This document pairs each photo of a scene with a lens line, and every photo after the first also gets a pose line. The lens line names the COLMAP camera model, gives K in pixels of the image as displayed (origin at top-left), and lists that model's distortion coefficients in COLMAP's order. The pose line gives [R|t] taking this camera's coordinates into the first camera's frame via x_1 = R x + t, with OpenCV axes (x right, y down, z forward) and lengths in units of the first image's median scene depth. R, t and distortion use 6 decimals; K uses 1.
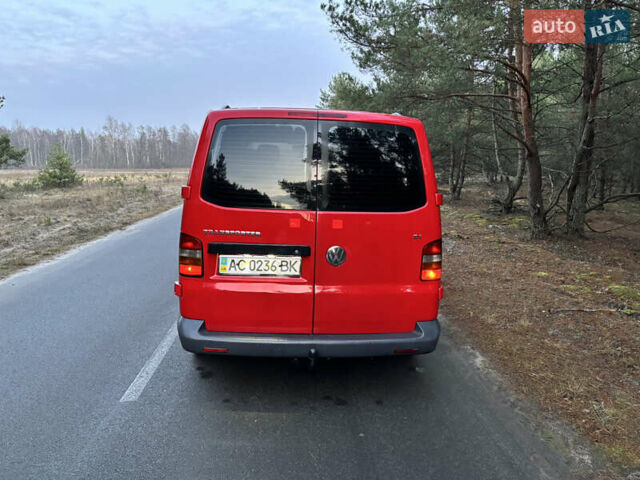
lens RADIAL K [[469.4, 0, 321.4], [0, 469.4, 240.2], [0, 0, 1]] dist [0.029397, -0.004708]
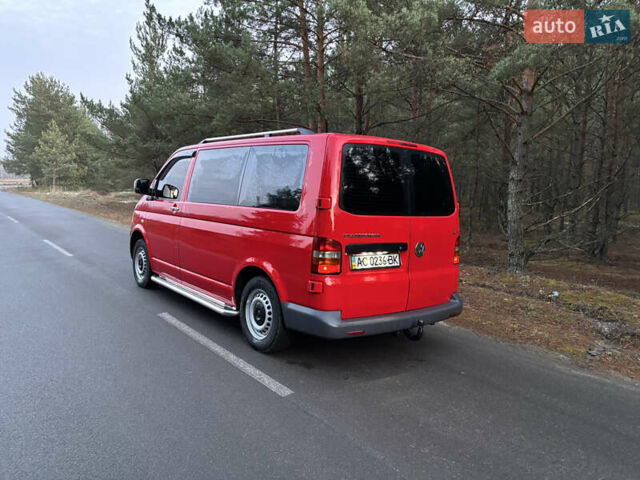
lens RADIAL K [[469.4, 0, 319.9], [0, 469.4, 241.4], [0, 0, 1]] dist [0.029397, -0.004708]
pose [[0.832647, -0.050939, 0.551456, -0.943970], [0.068951, 0.997548, -0.011964, 0.007037], [-0.549495, 0.047986, 0.834118, 0.034801]]
